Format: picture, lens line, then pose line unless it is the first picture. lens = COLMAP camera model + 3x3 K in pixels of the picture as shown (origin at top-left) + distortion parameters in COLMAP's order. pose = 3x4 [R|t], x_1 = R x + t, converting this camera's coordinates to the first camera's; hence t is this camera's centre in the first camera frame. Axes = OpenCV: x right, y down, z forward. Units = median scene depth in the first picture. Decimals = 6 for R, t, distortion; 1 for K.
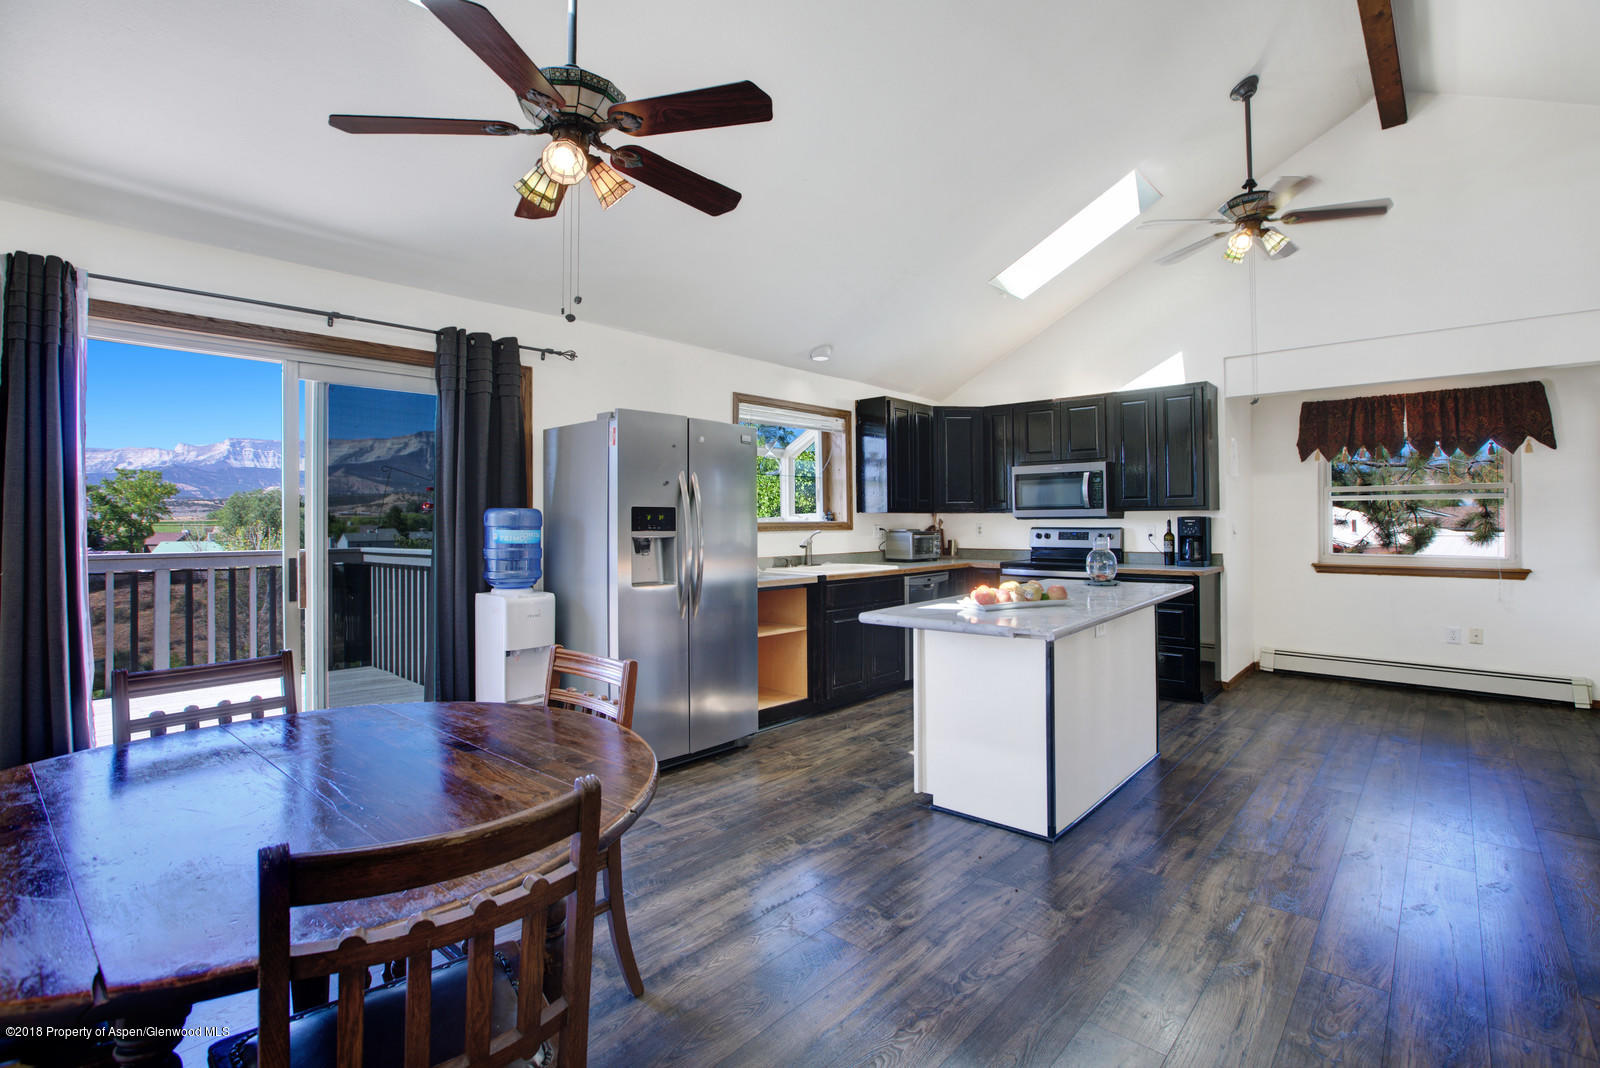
lens RADIAL K [[741.2, 0, 795.5], [0, 741.2, 518.6], [0, 0, 1]] dist [-0.025568, 0.000692]
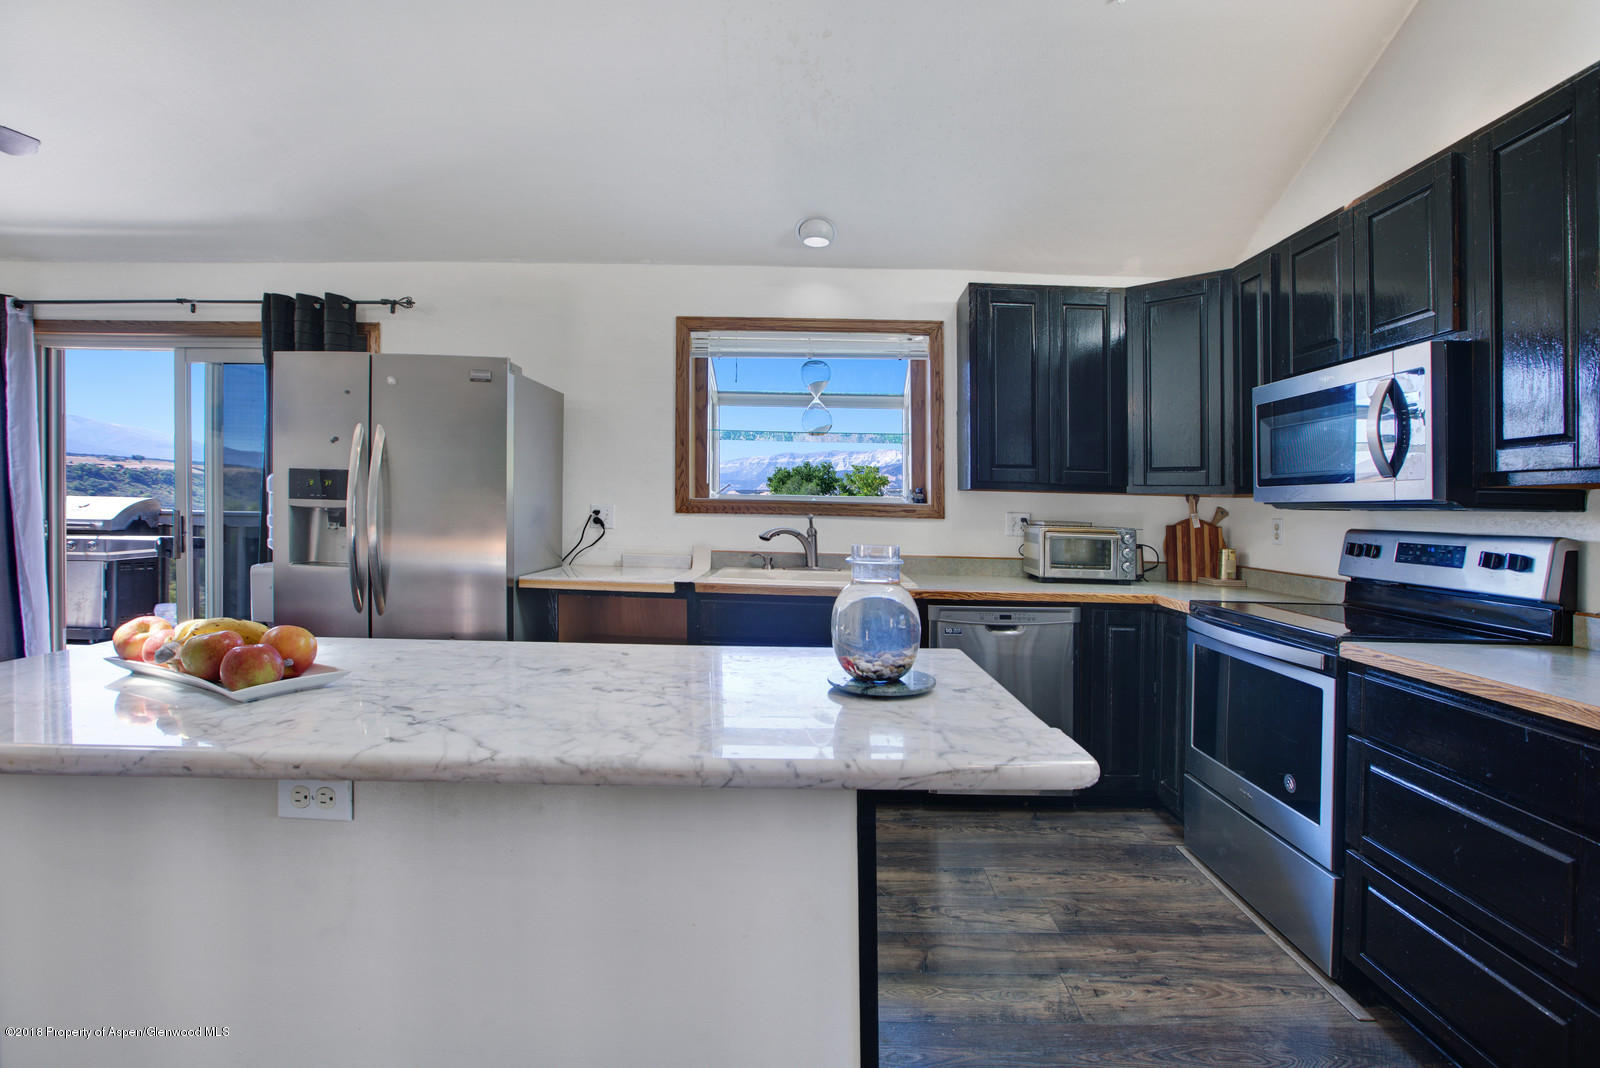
lens RADIAL K [[741.2, 0, 797.6], [0, 741.2, 529.3], [0, 0, 1]] dist [-0.025568, 0.000692]
pose [[0.659167, 0.043971, -0.750710, 0.386700], [-0.024204, 0.999012, 0.037263, 0.003662], [0.751607, -0.006392, 0.659580, 0.440522]]
